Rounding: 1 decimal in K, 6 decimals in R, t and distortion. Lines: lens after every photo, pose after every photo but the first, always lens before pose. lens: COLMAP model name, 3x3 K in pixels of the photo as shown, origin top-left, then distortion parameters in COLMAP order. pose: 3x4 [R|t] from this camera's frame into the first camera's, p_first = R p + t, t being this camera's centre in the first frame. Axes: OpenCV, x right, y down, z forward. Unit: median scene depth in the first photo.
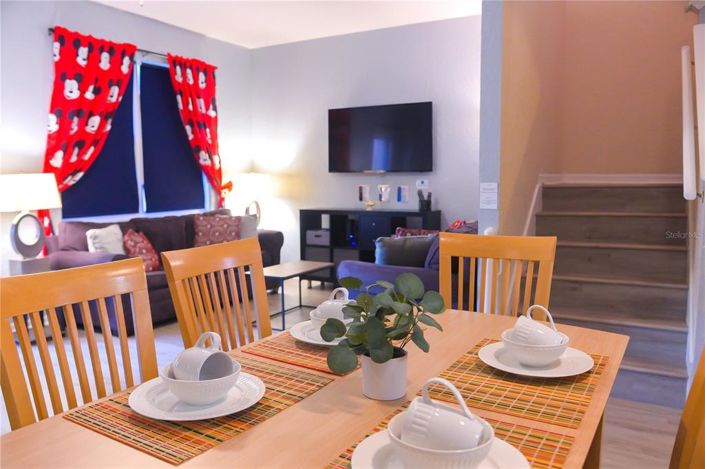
lens RADIAL K [[578.7, 0, 352.5], [0, 578.7, 234.5], [0, 0, 1]] dist [-0.001859, 0.000860]
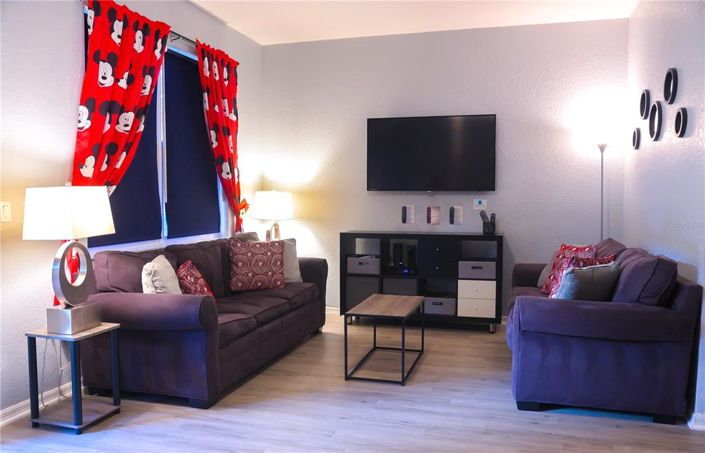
lens RADIAL K [[583.2, 0, 352.5], [0, 583.2, 226.5], [0, 0, 1]] dist [0.004991, 0.000282]
pose [[0.967188, -0.003777, 0.254035, -0.312779], [0.016295, 0.998753, -0.047190, -0.012445], [-0.253540, 0.049781, 0.966043, 0.171350]]
